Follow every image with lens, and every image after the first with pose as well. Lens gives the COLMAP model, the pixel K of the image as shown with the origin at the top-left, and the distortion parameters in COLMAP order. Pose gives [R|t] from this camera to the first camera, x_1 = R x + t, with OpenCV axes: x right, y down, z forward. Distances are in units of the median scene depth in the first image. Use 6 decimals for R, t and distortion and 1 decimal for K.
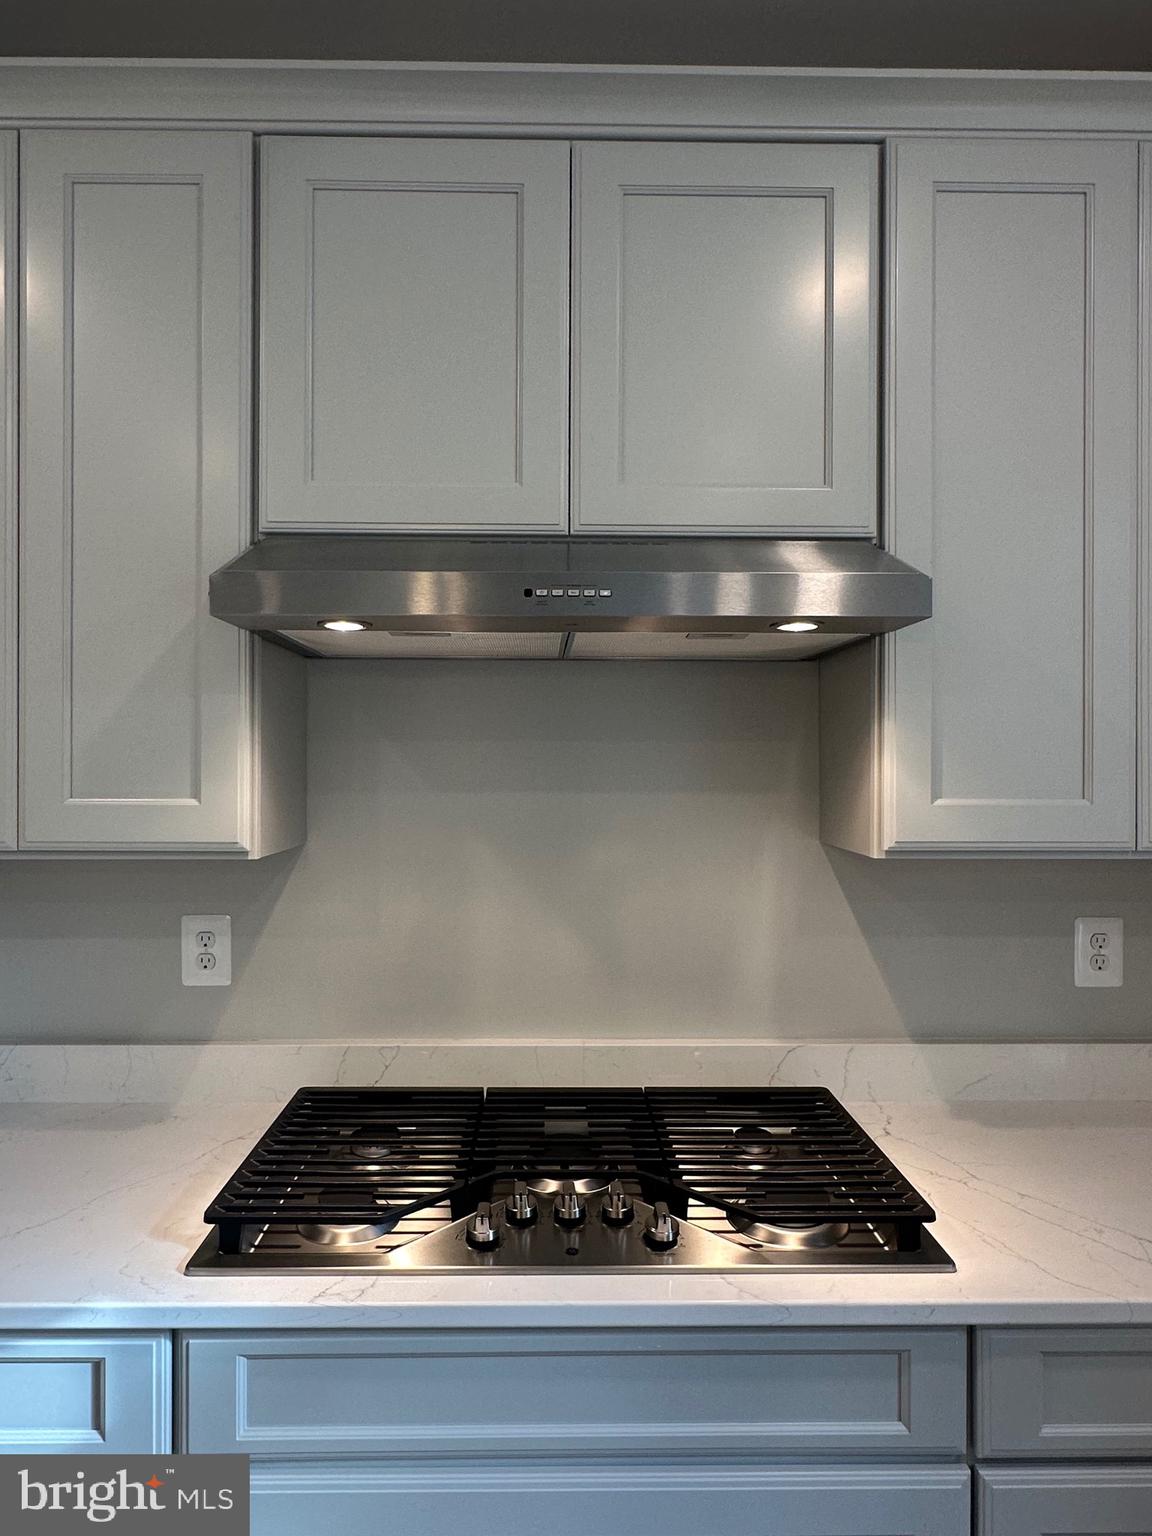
lens RADIAL K [[938.7, 0, 563.3], [0, 938.7, 764.0], [0, 0, 1]] dist [0.000361, -0.001801]
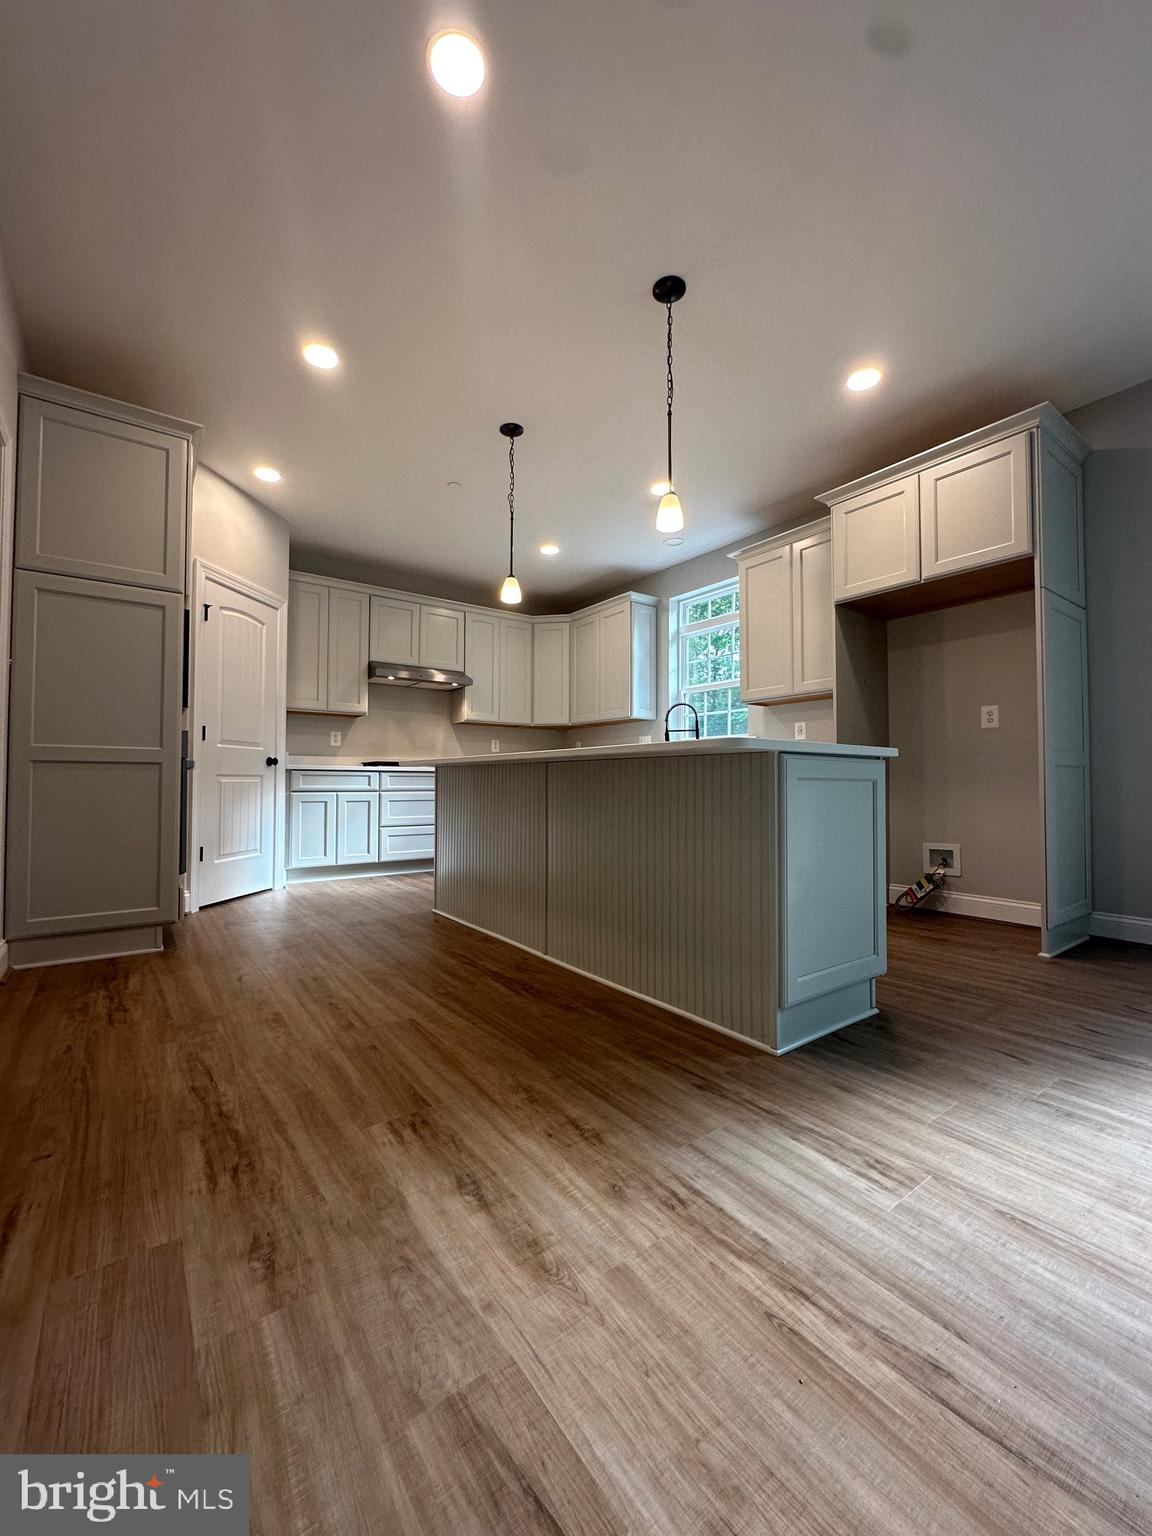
lens RADIAL K [[617.4, 0, 576.0], [0, 617.4, 768.0], [0, 0, 1]] dist [-0.001002, 0.000358]
pose [[0.818284, 0.015039, 0.574617, -1.461537], [0.000975, 0.999620, -0.027551, 0.536050], [-0.574813, 0.023105, 0.817958, -2.898866]]
